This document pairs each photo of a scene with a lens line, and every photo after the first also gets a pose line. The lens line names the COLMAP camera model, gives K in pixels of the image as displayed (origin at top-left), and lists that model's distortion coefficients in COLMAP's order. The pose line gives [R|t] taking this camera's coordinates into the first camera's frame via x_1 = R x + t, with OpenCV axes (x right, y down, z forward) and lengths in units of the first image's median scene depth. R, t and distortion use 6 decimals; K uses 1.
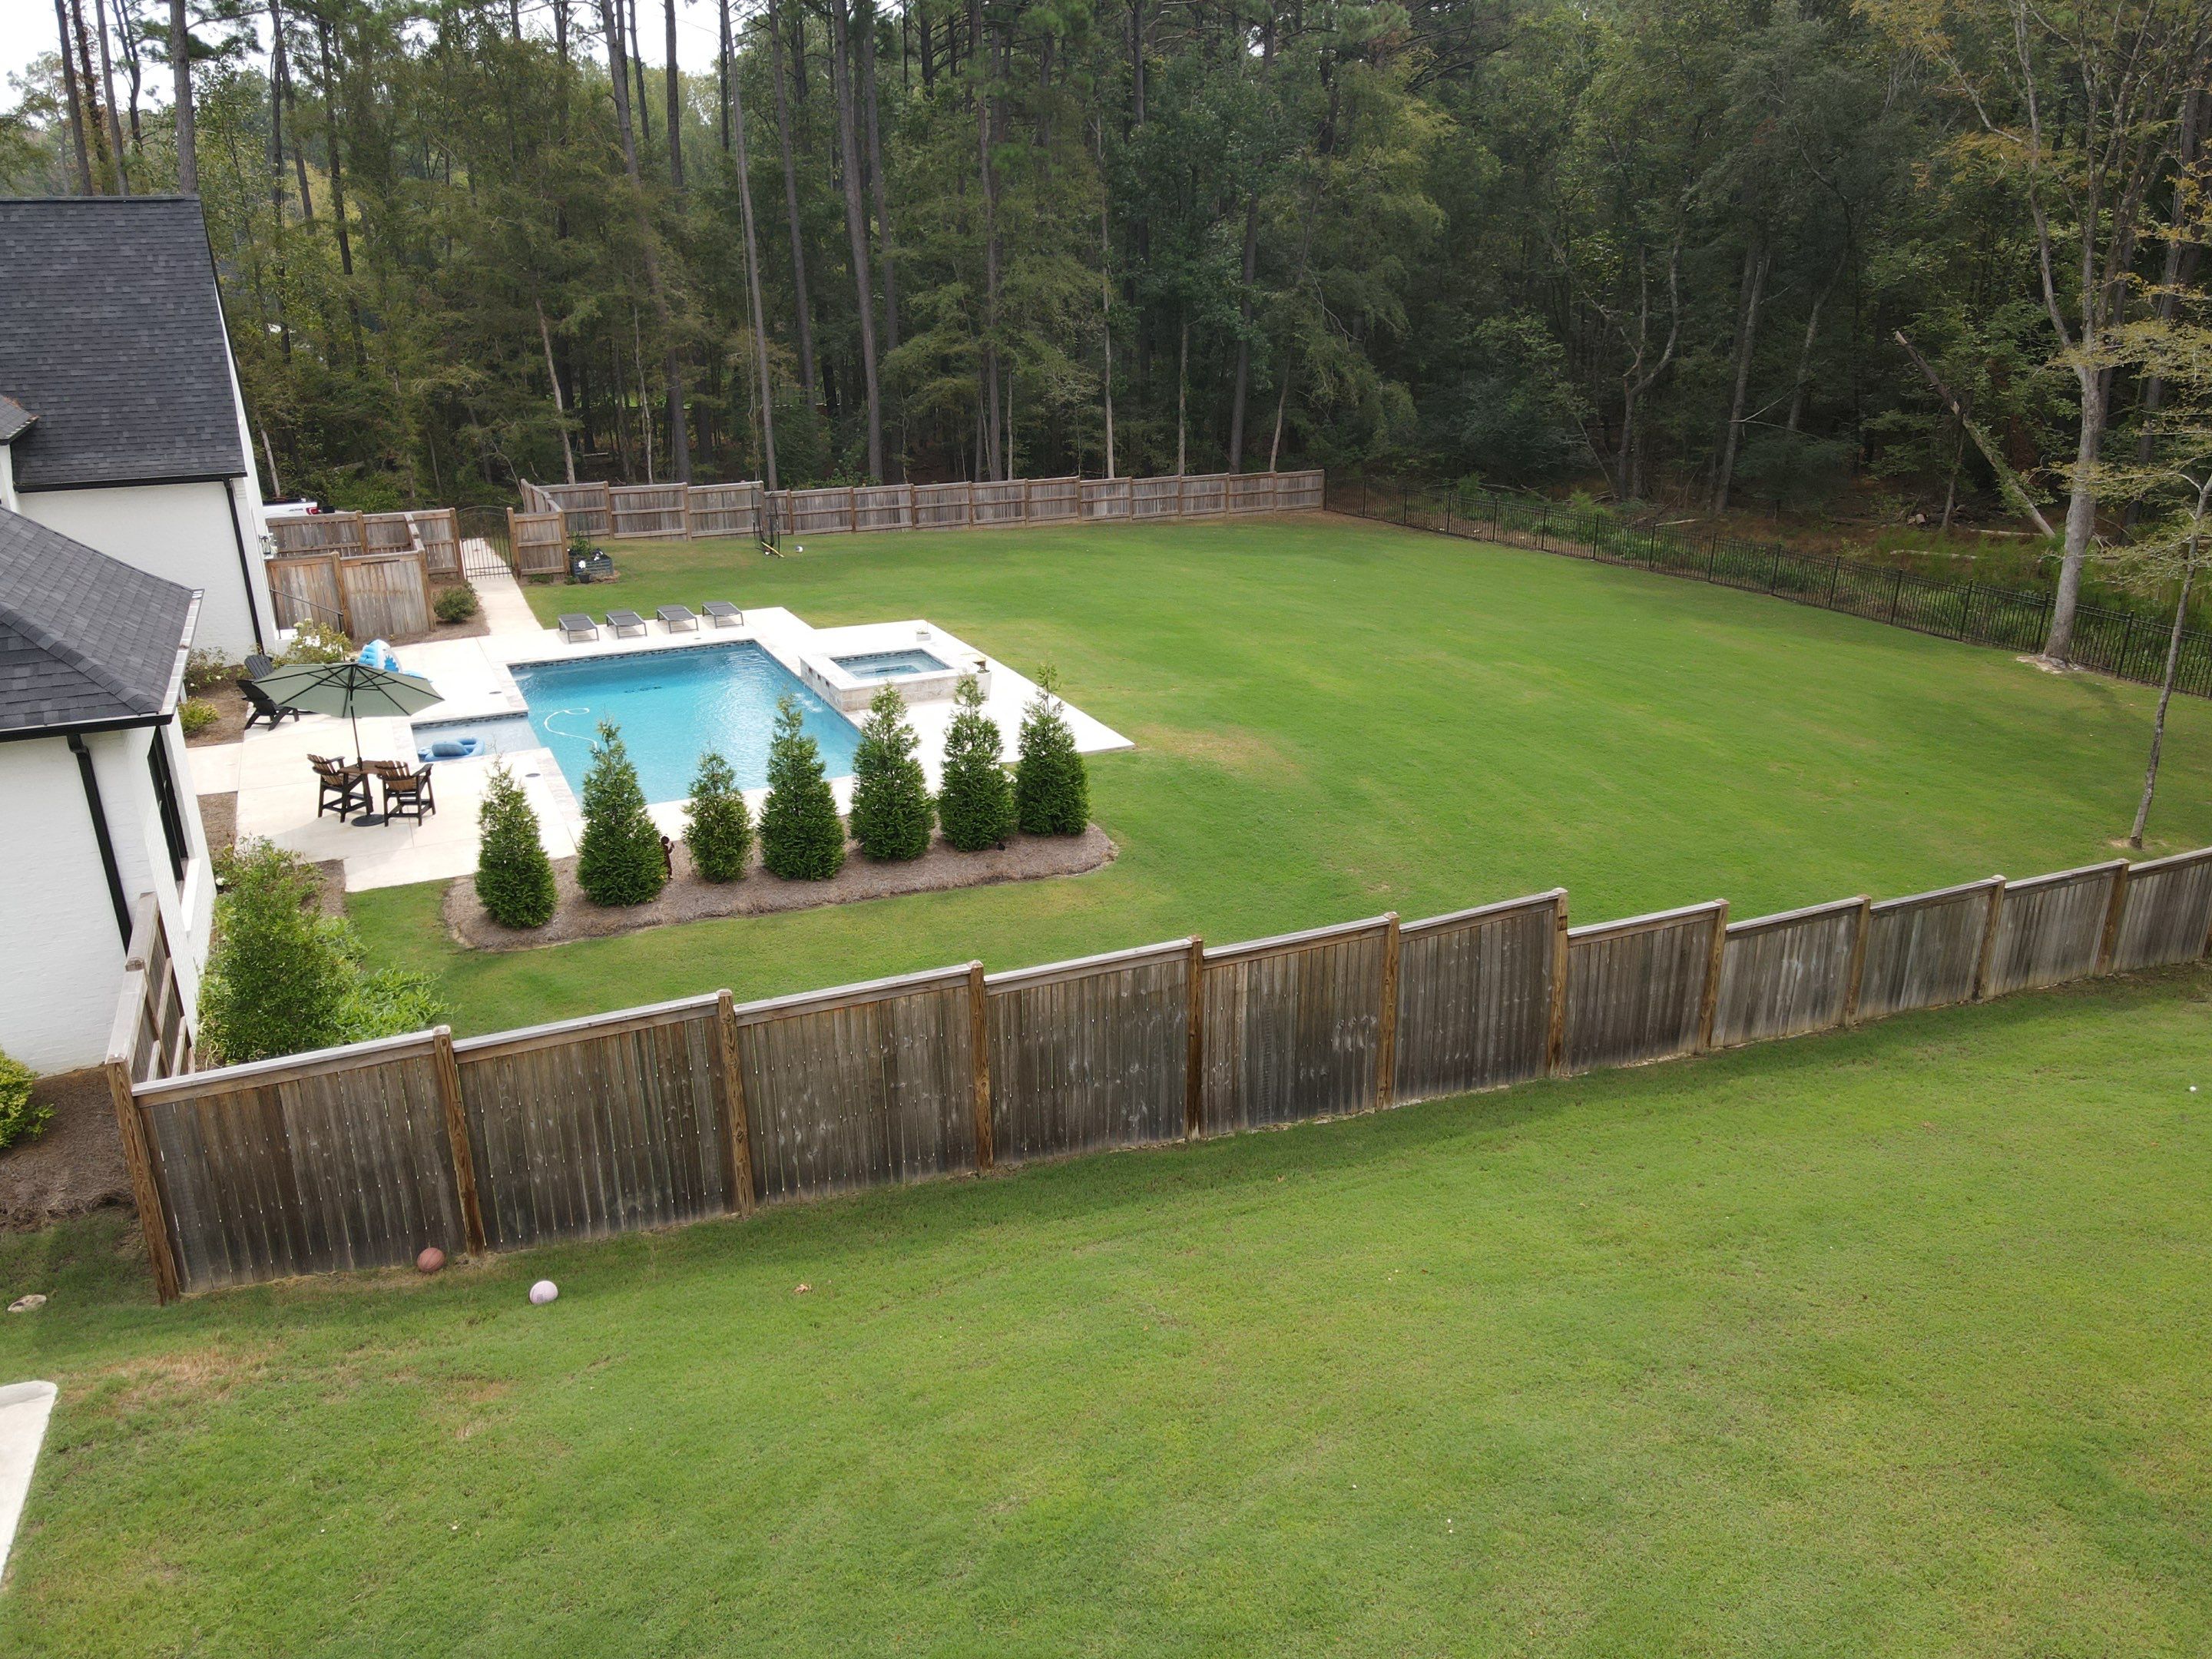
lens RADIAL K [[1605.8, 0, 1106.0], [0, 1605.8, 829.5], [0, 0, 1]] dist [-0.014812, 0.060459]
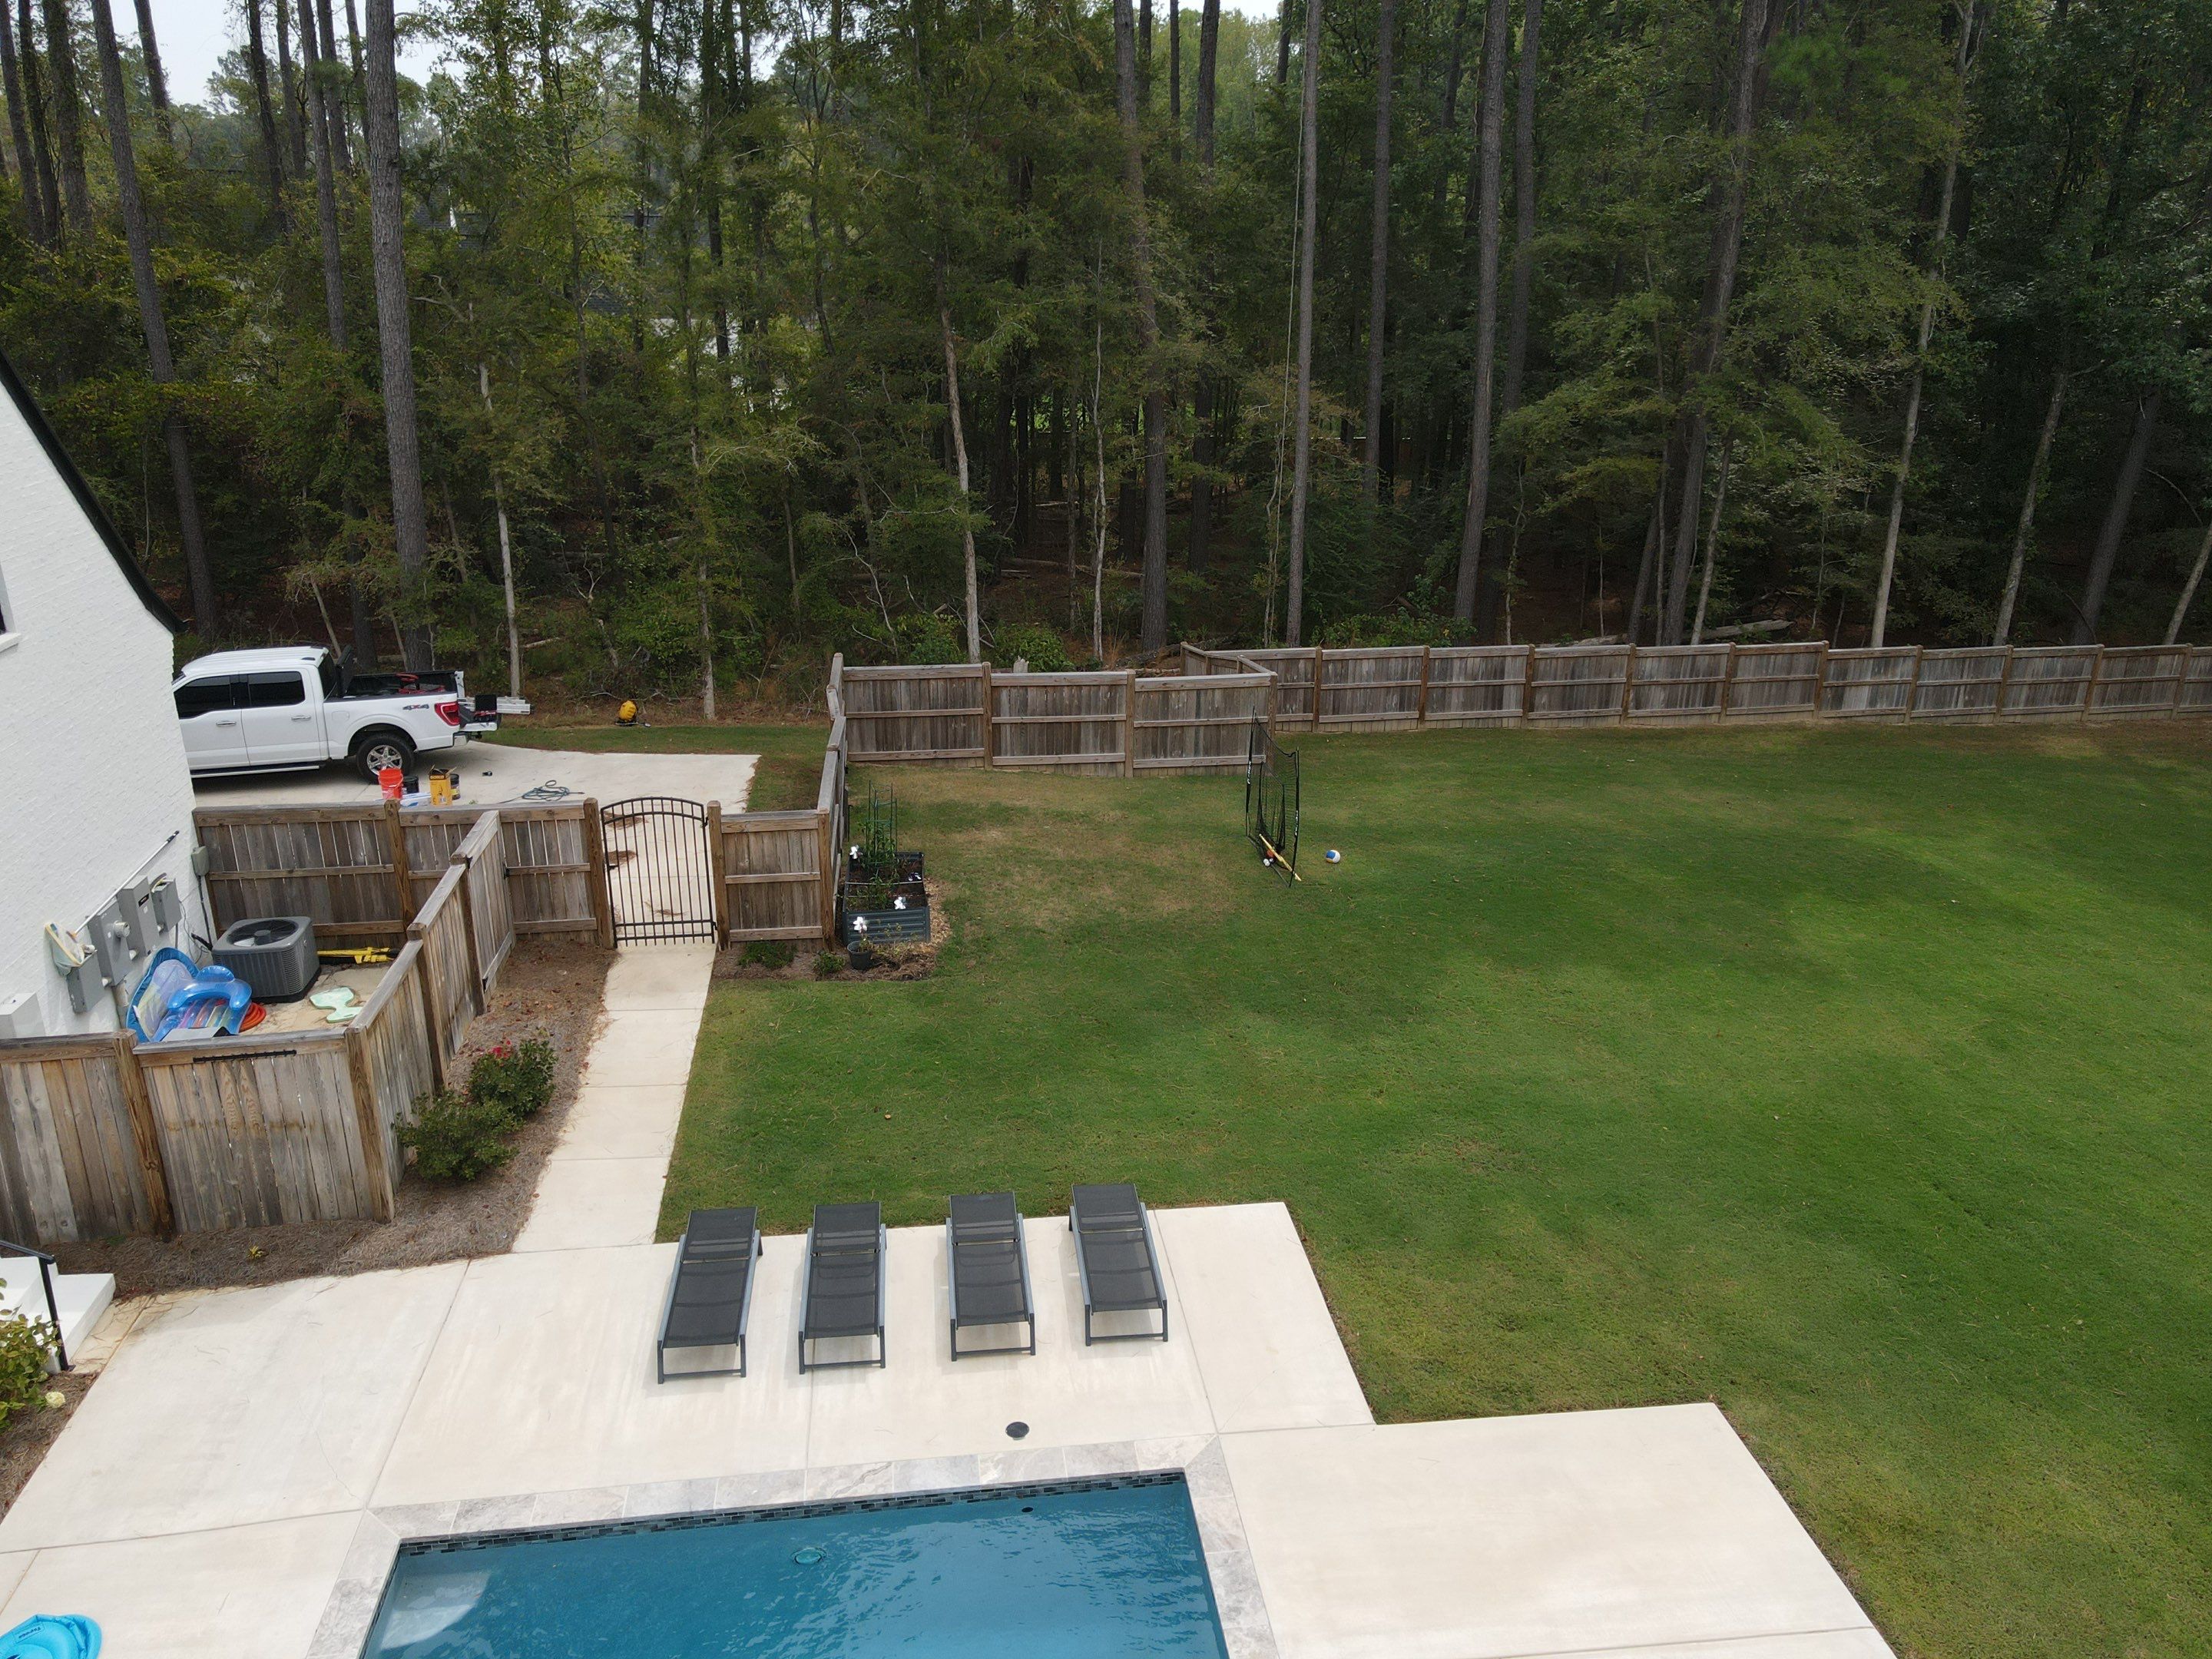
lens RADIAL K [[1605.8, 0, 1106.0], [0, 1605.8, 829.5], [0, 0, 1]] dist [-0.014812, 0.060459]
pose [[0.950502, 0.121425, -0.286010, -0.091977], [-0.118619, 0.992568, 0.027185, -0.145098], [0.287185, 0.008086, 0.957841, 0.400517]]
